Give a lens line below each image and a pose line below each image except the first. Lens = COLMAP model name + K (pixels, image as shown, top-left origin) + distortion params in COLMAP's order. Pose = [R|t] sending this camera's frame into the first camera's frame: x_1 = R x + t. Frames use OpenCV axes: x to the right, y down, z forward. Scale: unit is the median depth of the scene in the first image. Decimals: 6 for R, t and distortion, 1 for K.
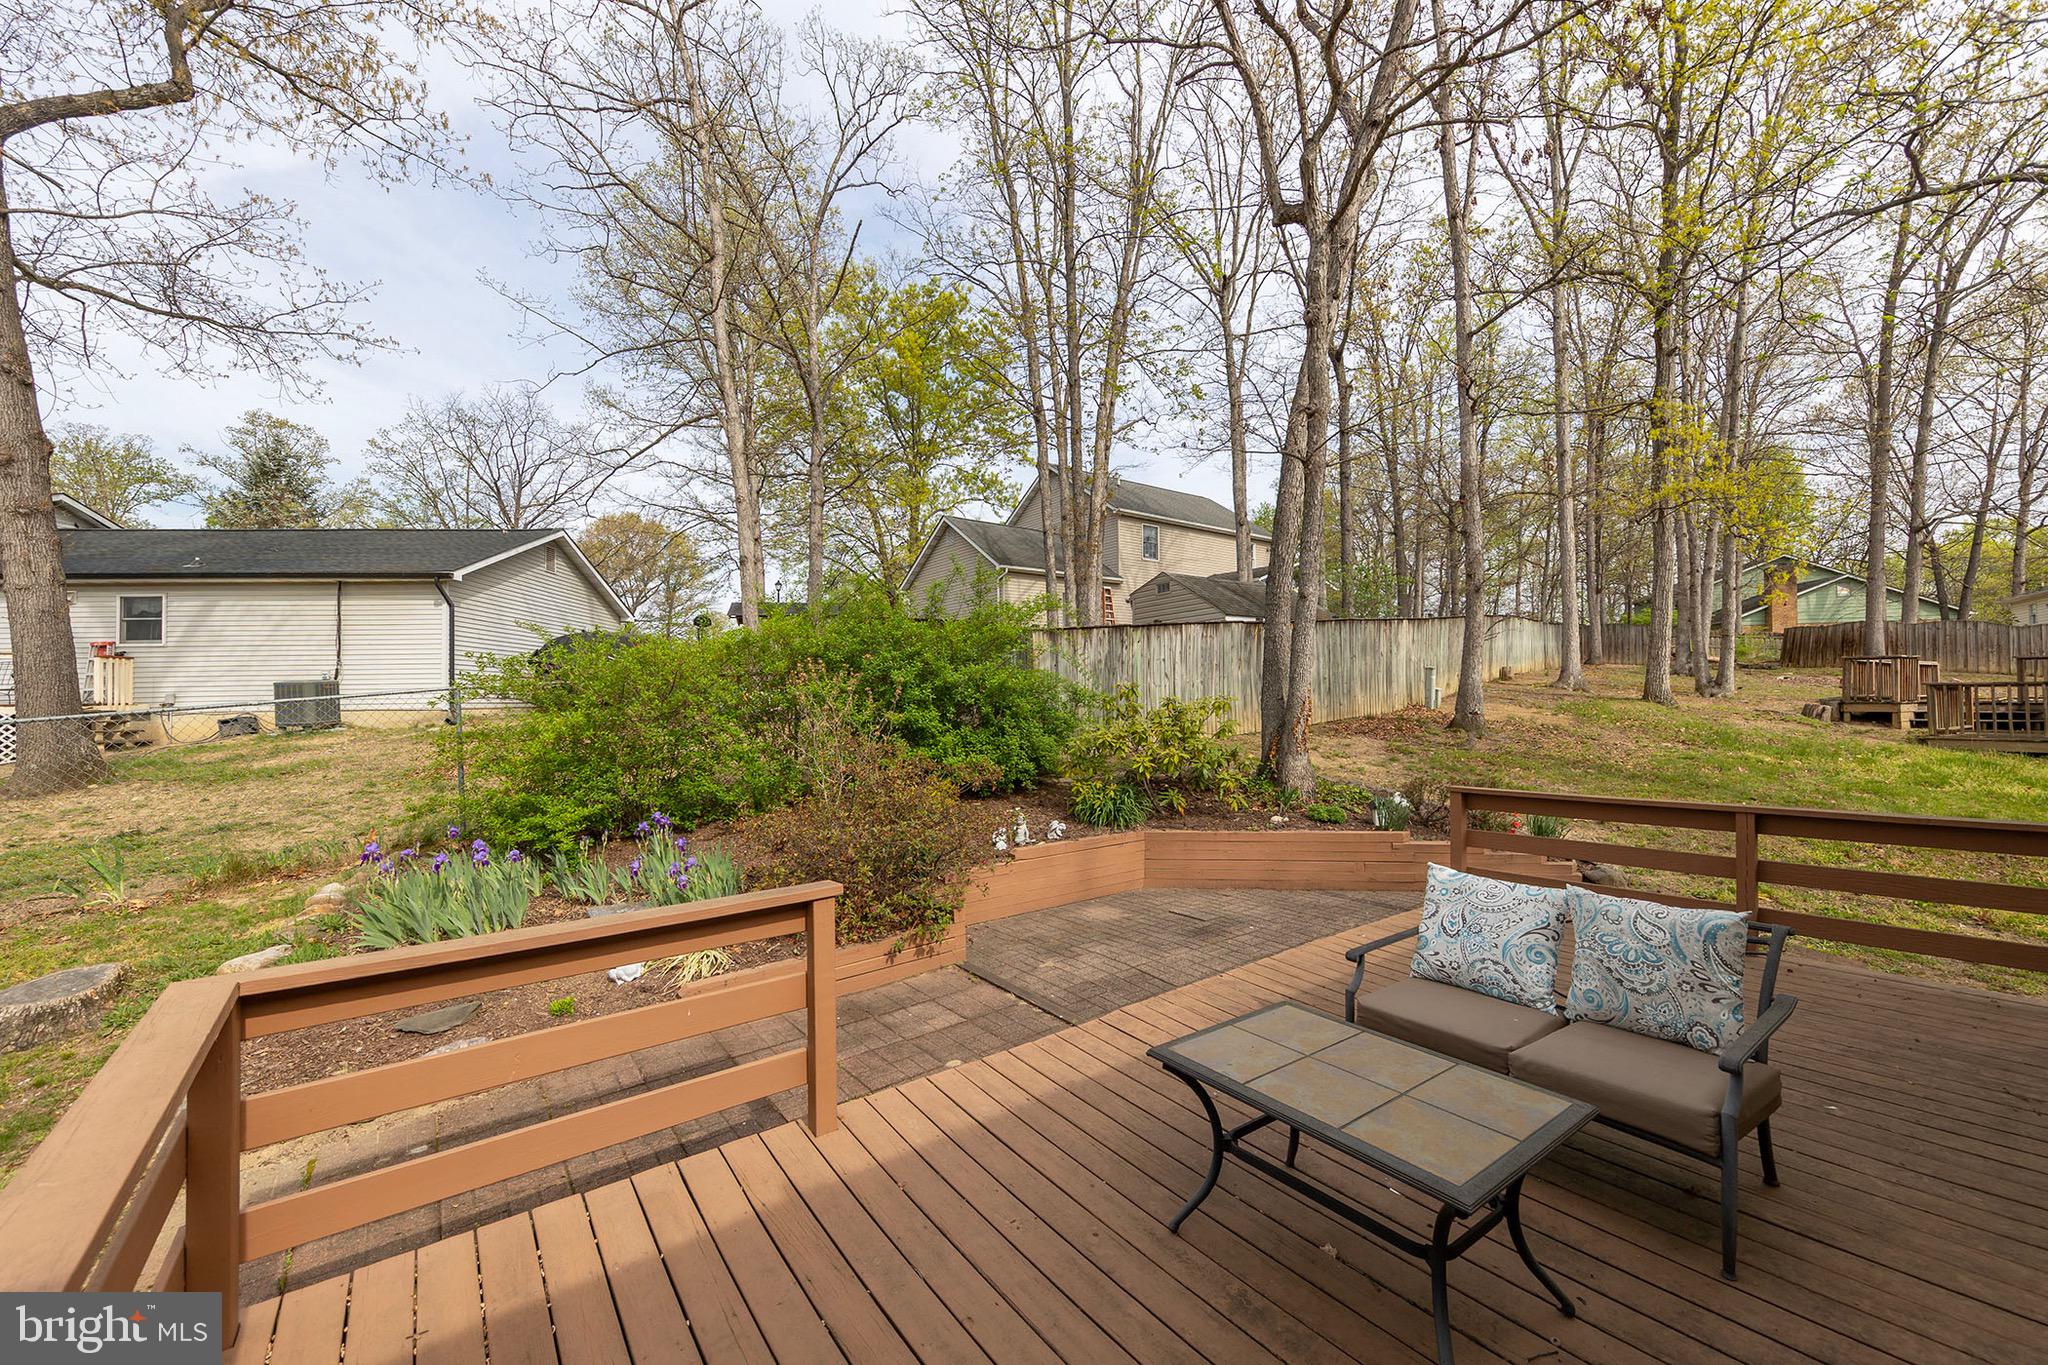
lens RADIAL K [[793.4, 0, 1035.4], [0, 793.4, 703.1], [0, 0, 1]] dist [0.001542, 0.000018]
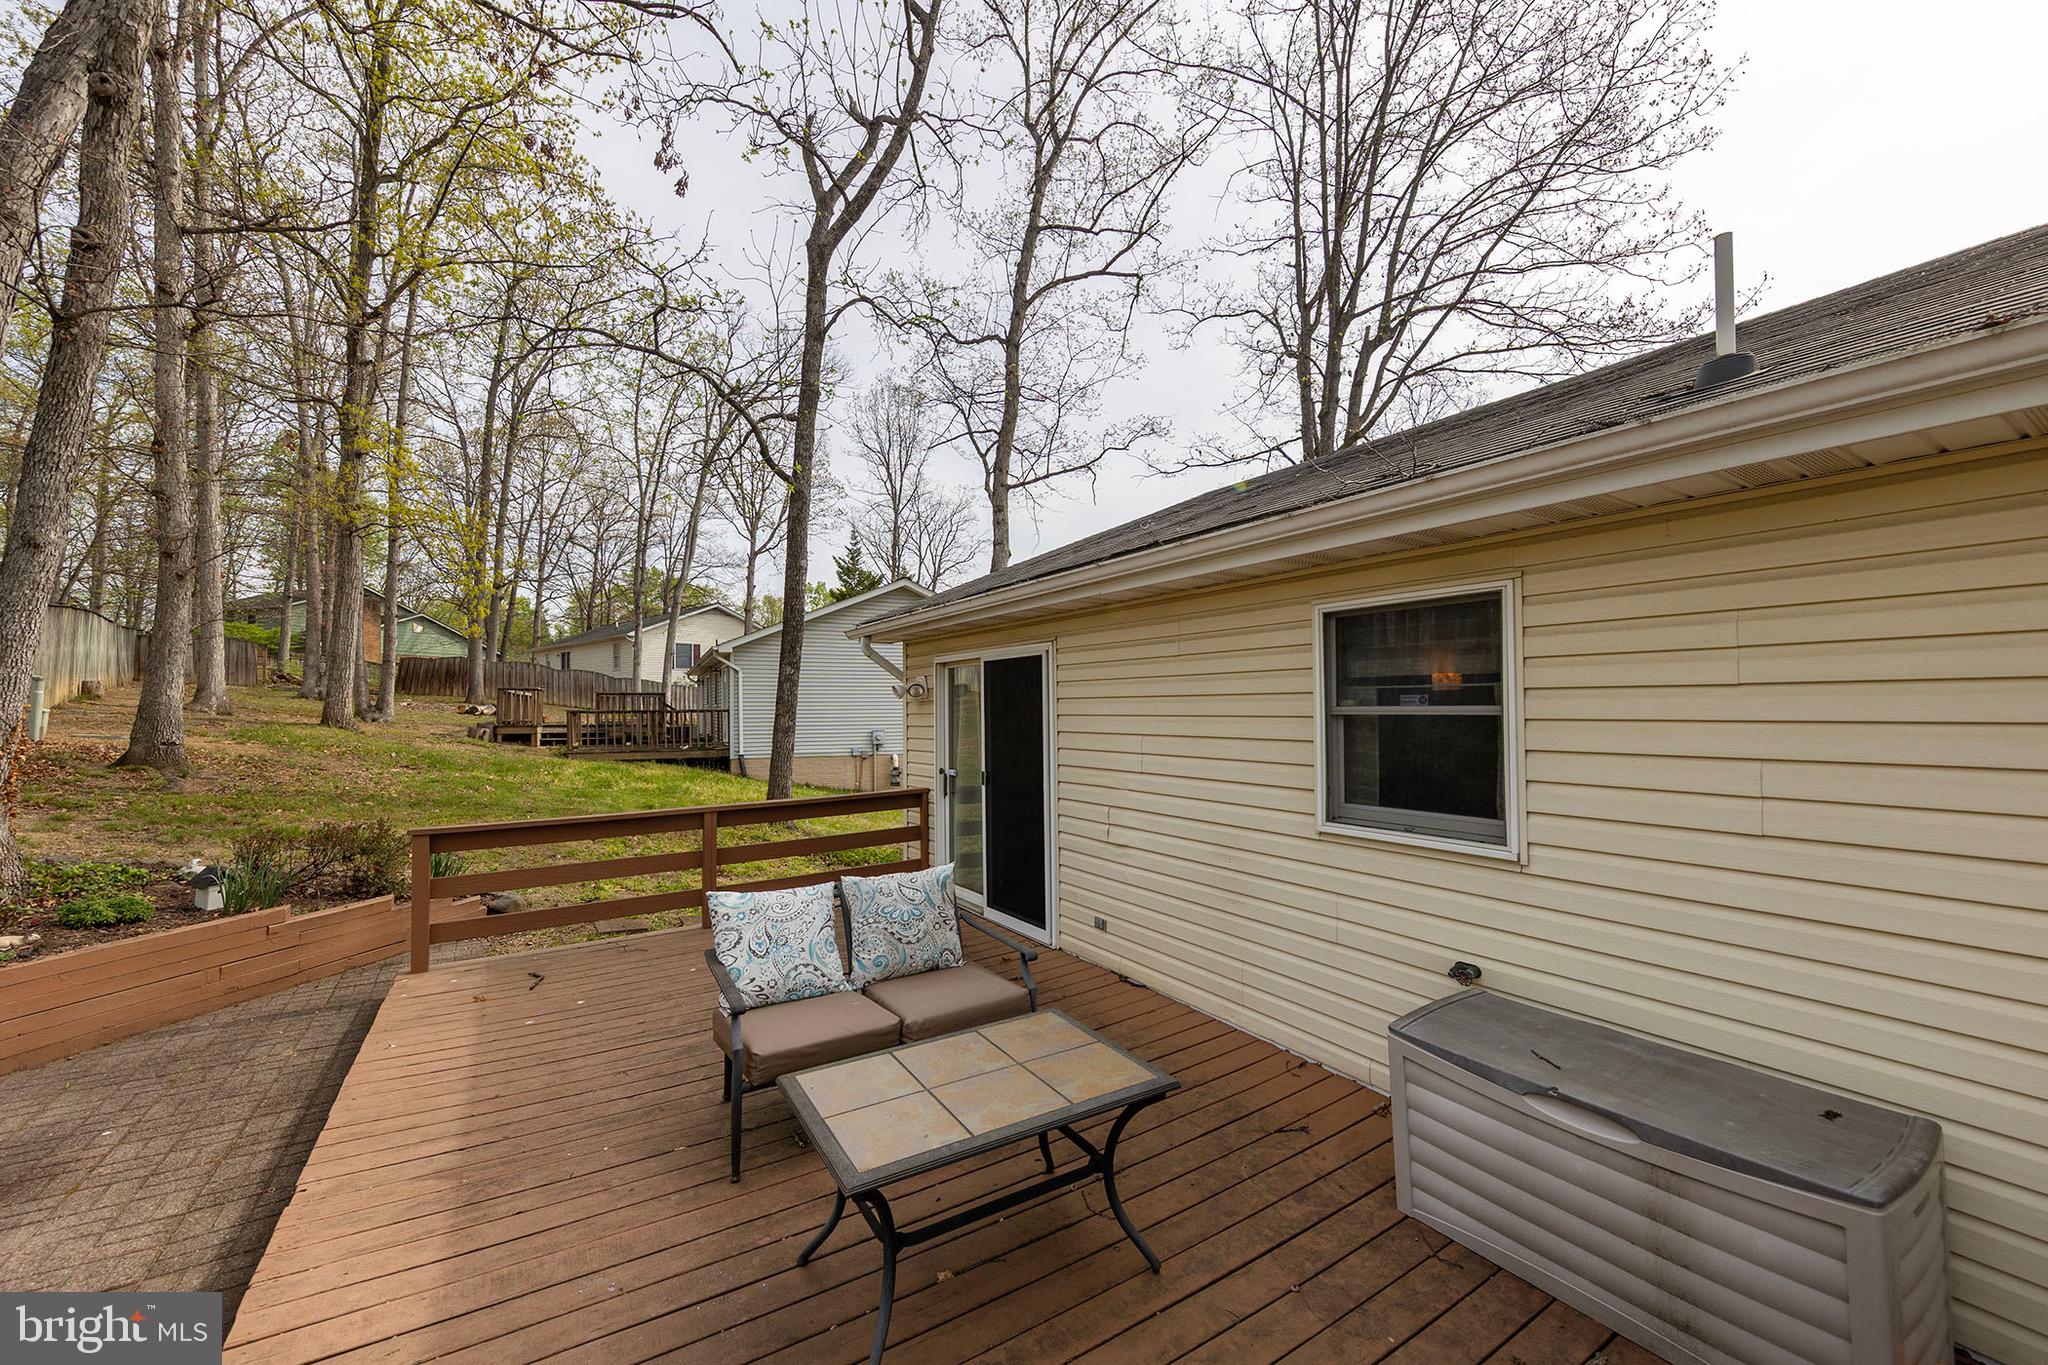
lens RADIAL K [[793.4, 0, 1035.4], [0, 793.4, 703.1], [0, 0, 1]] dist [0.001542, 0.000018]
pose [[0.084235, 0.022190, 0.996199, -0.218493], [0.010271, 0.999680, -0.023136, 0.001575], [-0.996393, 0.012180, 0.083980, 0.283707]]
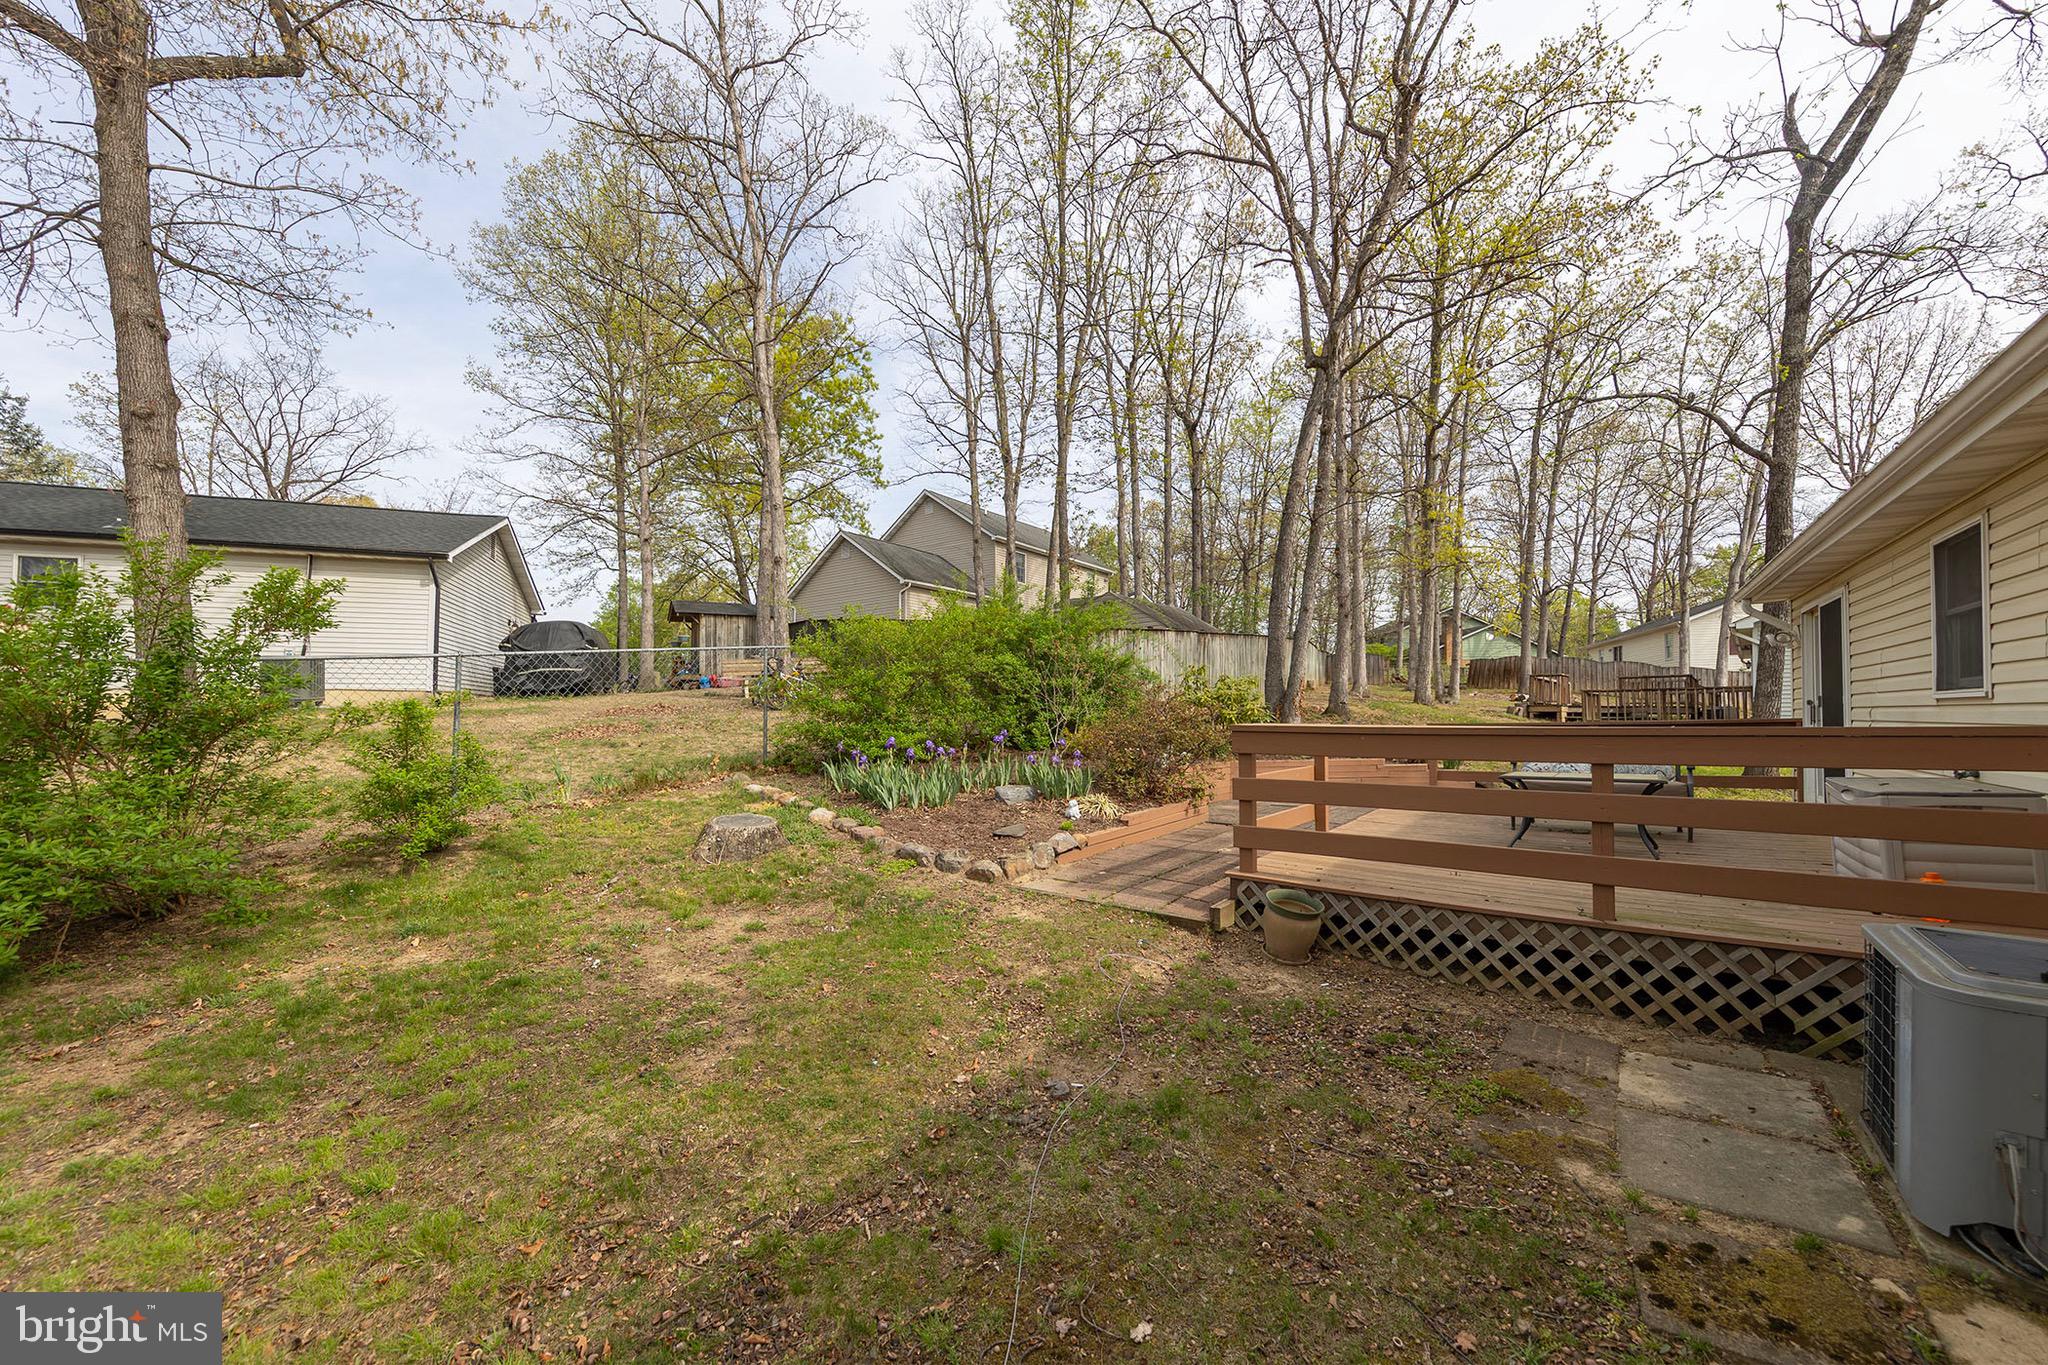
lens RADIAL K [[780.8, 0, 1033.6], [0, 780.8, 712.3], [0, 0, 1]] dist [0.001012, 0.000103]
pose [[0.959310, 0.011150, 0.282136, -0.739791], [-0.006717, 0.999838, -0.016672, 0.114671], [-0.282277, 0.014099, 0.959229, -0.364895]]
